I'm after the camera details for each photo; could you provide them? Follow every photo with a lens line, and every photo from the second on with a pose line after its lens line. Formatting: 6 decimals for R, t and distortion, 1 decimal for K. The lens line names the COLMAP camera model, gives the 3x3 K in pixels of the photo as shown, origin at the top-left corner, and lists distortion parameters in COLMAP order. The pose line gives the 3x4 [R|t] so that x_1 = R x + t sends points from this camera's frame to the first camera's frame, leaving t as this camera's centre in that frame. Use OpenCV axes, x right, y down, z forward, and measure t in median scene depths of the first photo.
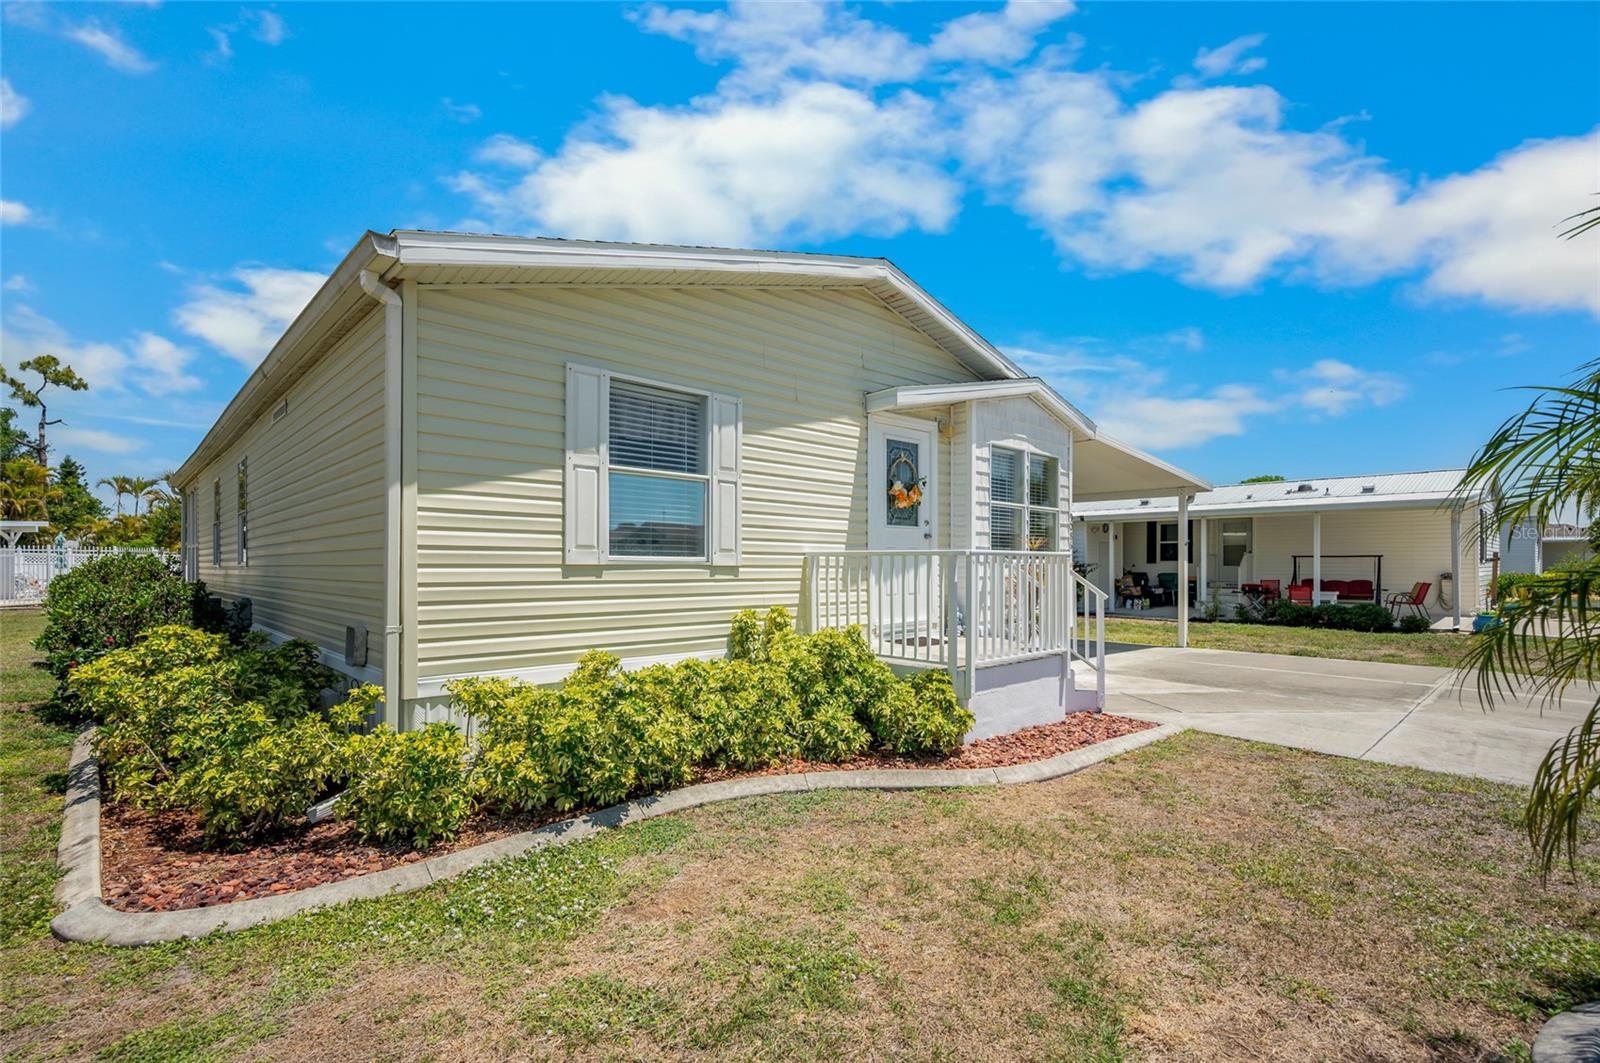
lens RADIAL K [[737.7, 0, 799.8], [0, 737.7, 567.4], [0, 0, 1]] dist [-0.000182, 0.000308]
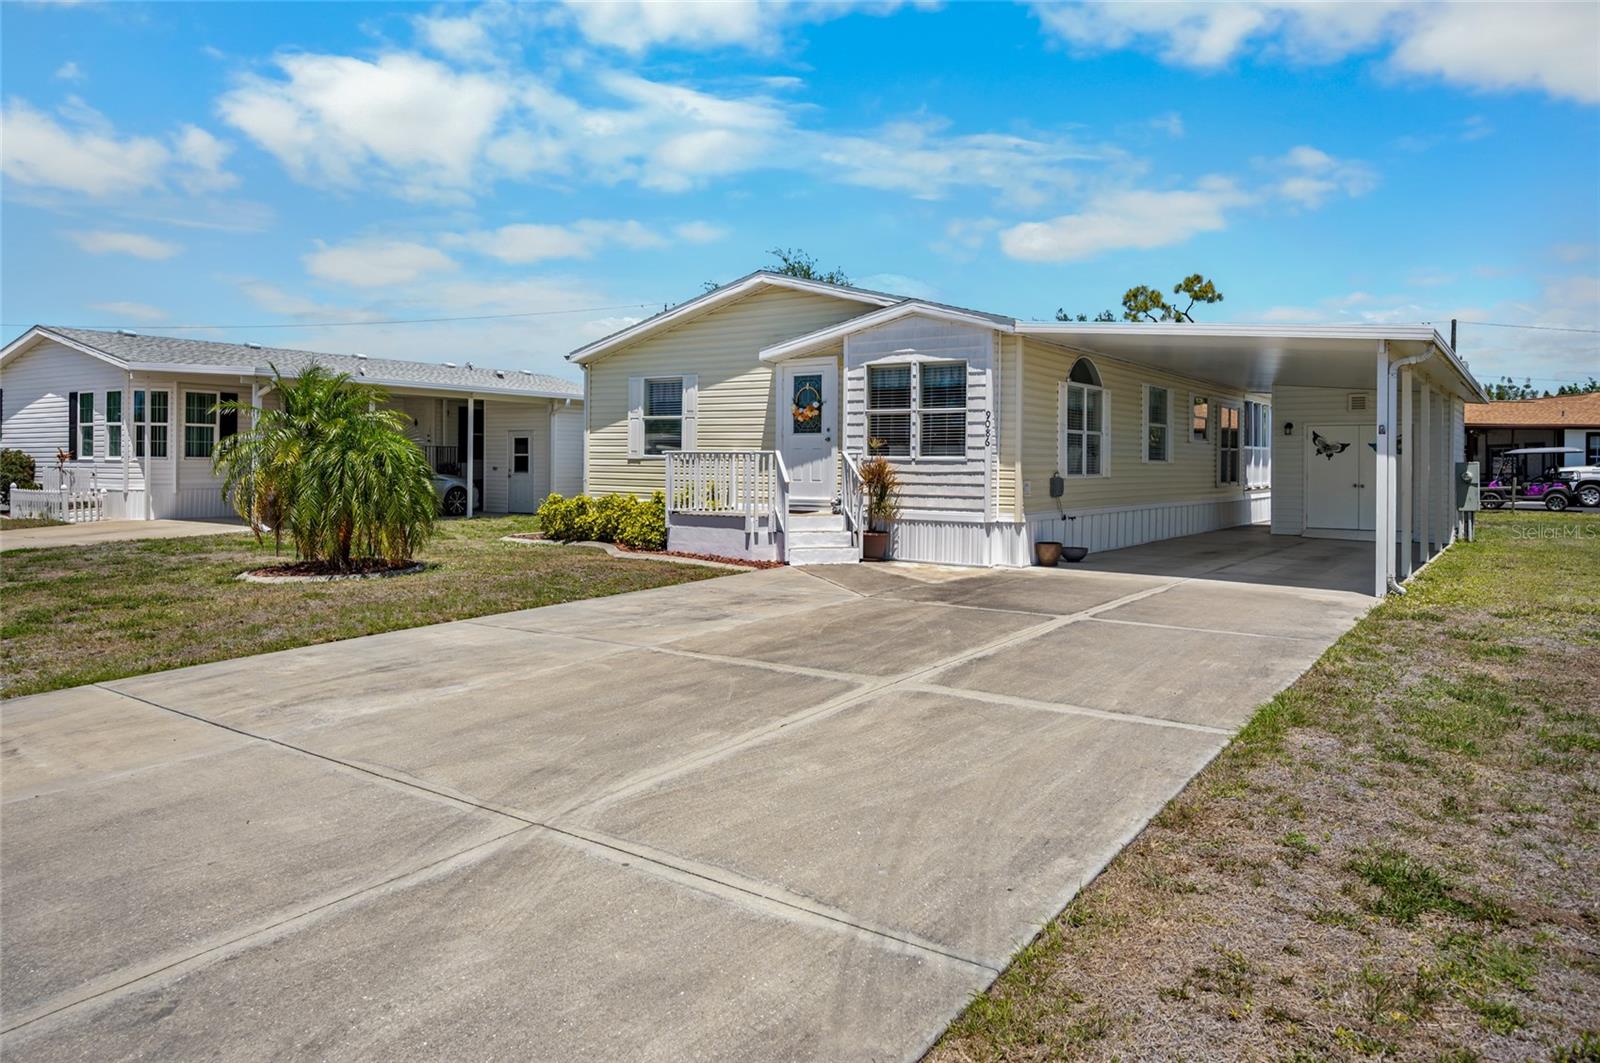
lens RADIAL K [[1086.9, 0, 777.9], [0, 1086.9, 471.3], [0, 0, 1]] dist [-0.000451, -0.000445]
pose [[0.170303, 0.009100, -0.985350, 2.216357], [-0.013114, 0.999890, 0.006967, 0.004543], [0.985304, 0.011735, 0.170404, 0.569806]]
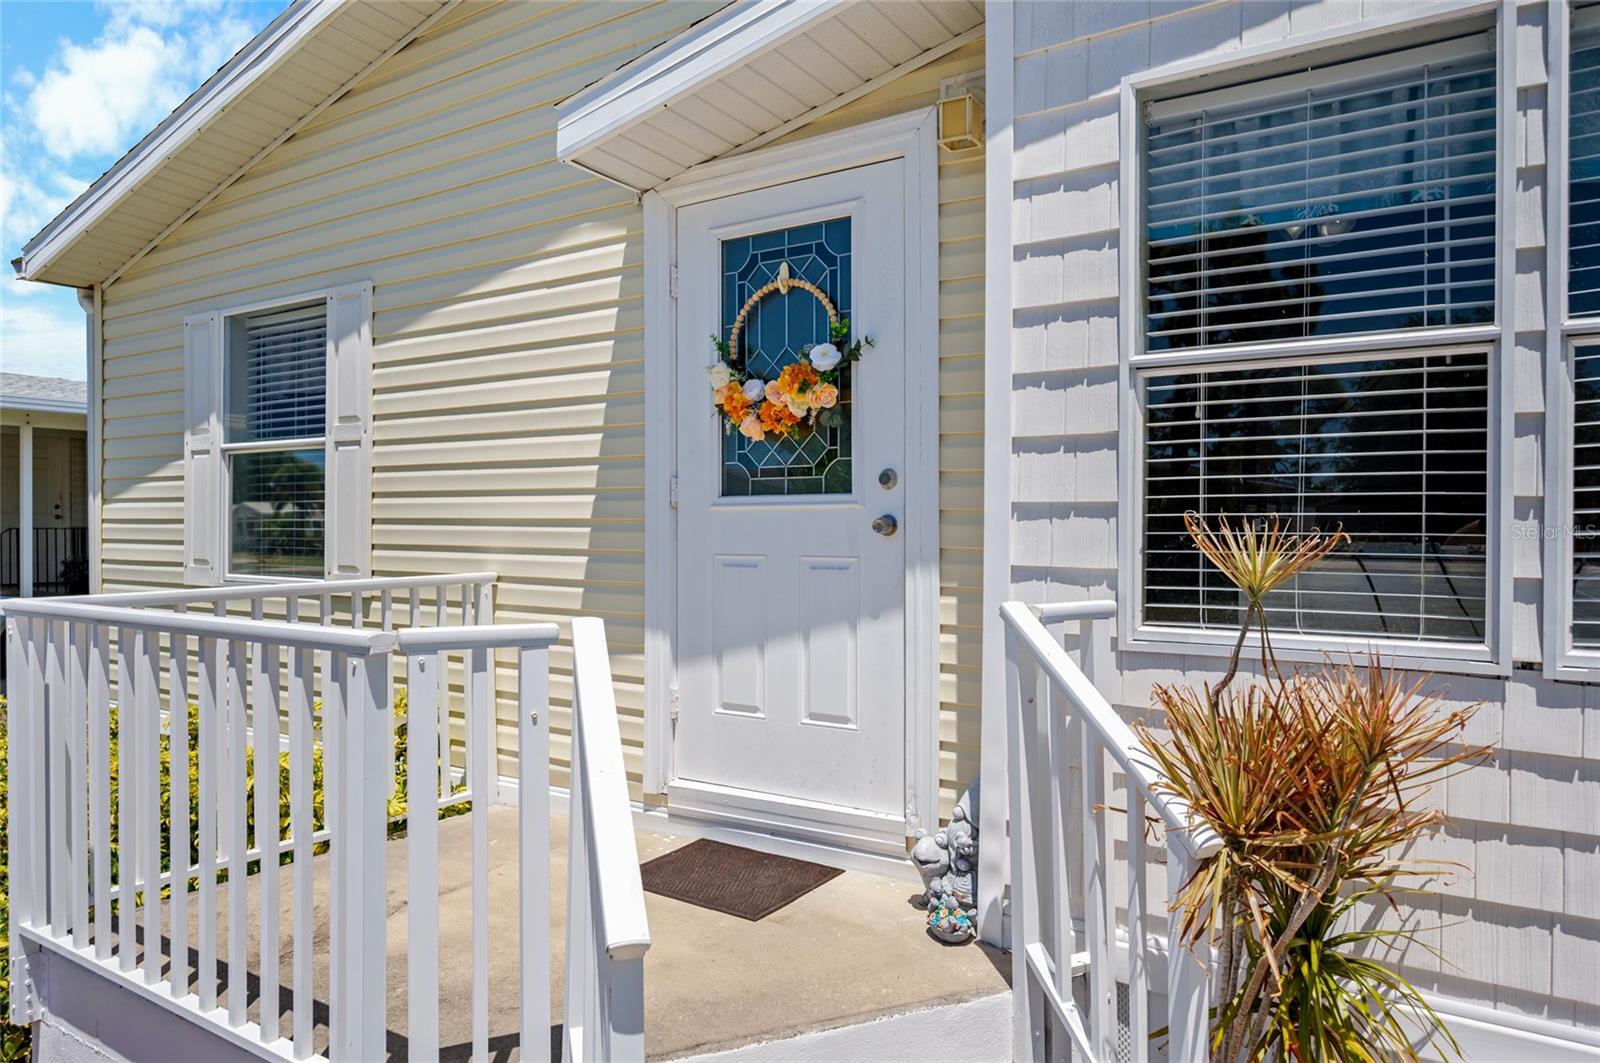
lens RADIAL K [[1059.2, 0, 800.0], [0, 1059.2, 531.5], [0, 0, 1]] dist [0.003654, 0.000102]
pose [[0.228450, 0.005539, -0.973540, 0.575169], [-0.002306, 0.999984, 0.005148, -0.042836], [0.973553, 0.001068, 0.228459, 0.890764]]
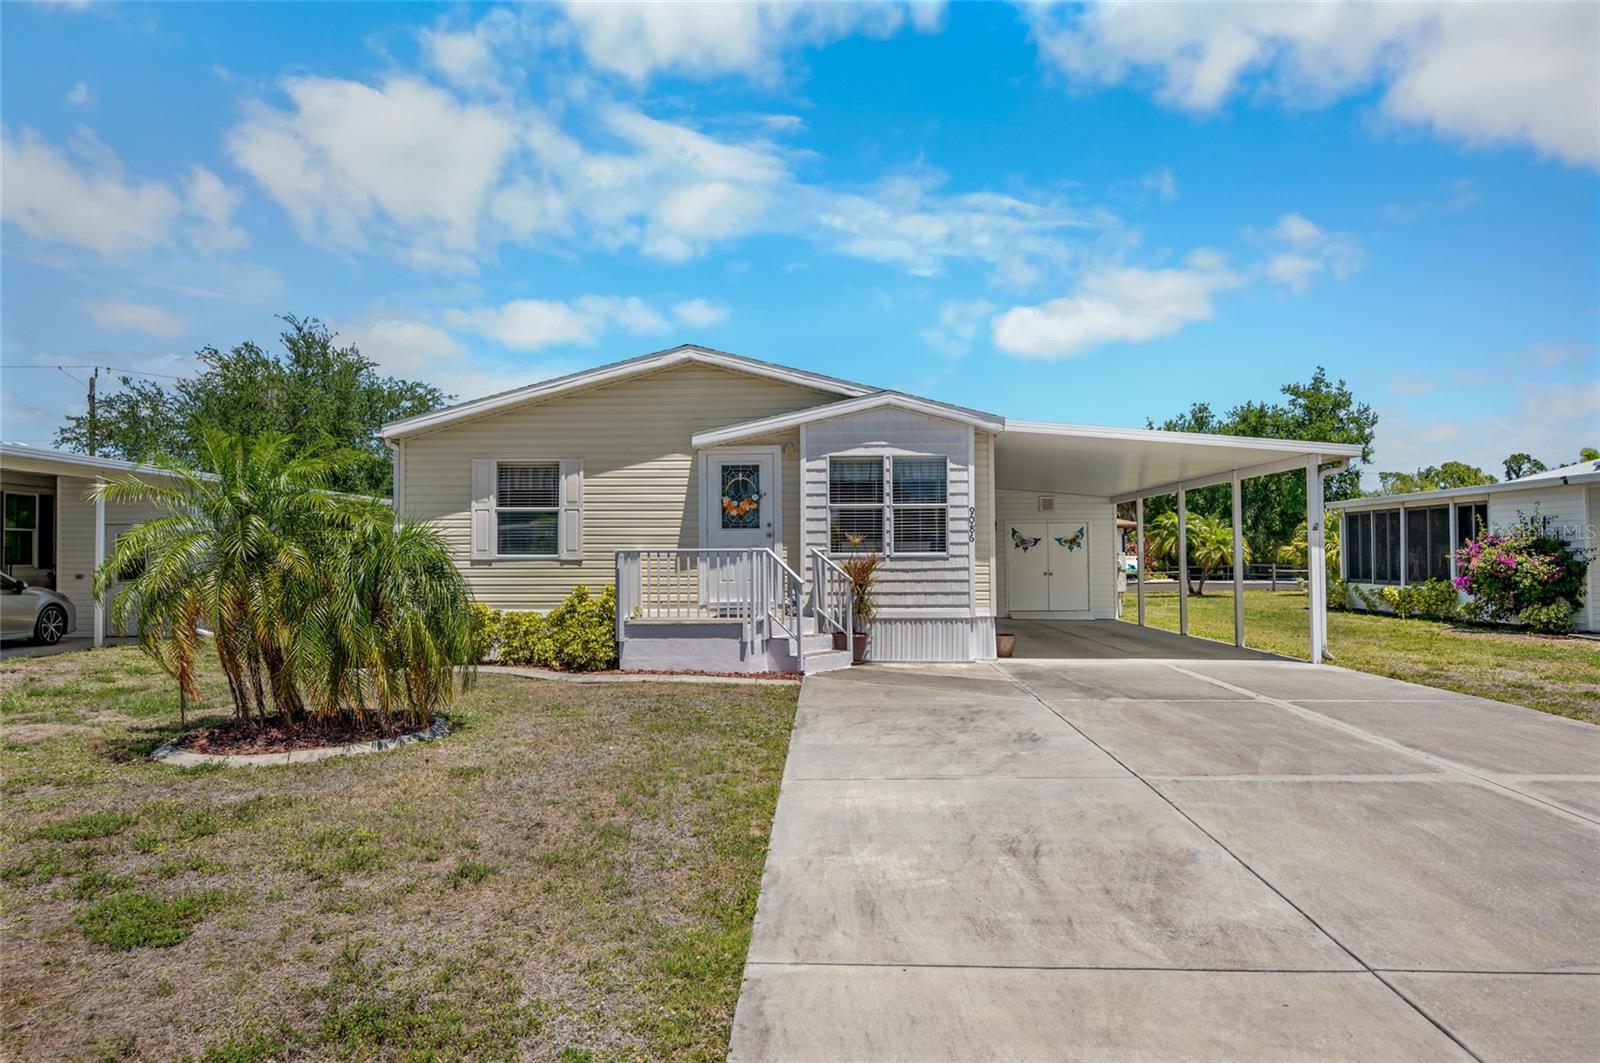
lens RADIAL K [[1059.2, 0, 800.0], [0, 1059.2, 531.5], [0, 0, 1]] dist [0.003654, 0.000102]
pose [[0.699891, -0.022775, -0.713886, 1.546841], [0.002900, 0.999574, -0.029046, 0.004056], [0.714243, 0.018259, 0.699659, -0.247839]]
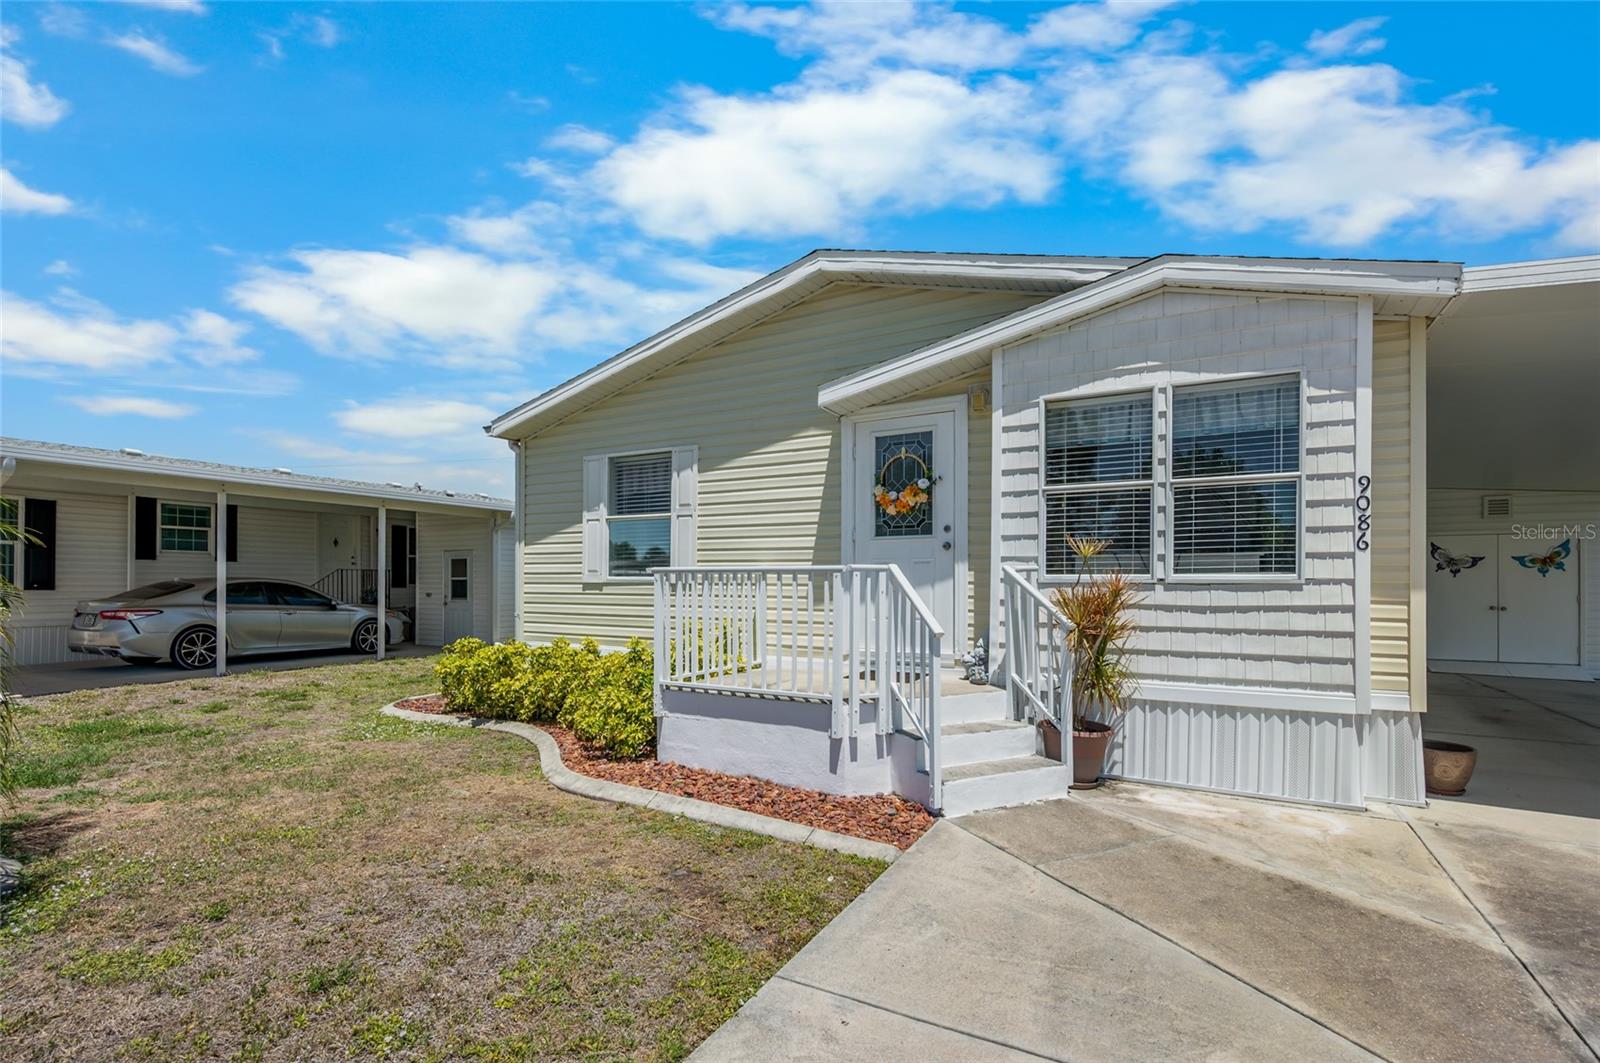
lens RADIAL K [[751.5, 0, 787.2], [0, 751.5, 584.5], [0, 0, 1]] dist [0.003324, 0.000287]
pose [[0.283151, 0.001574, -0.959074, 0.898944], [-0.004936, 0.999988, 0.000184, -0.001270], [0.959063, 0.004682, 0.283156, 0.628089]]
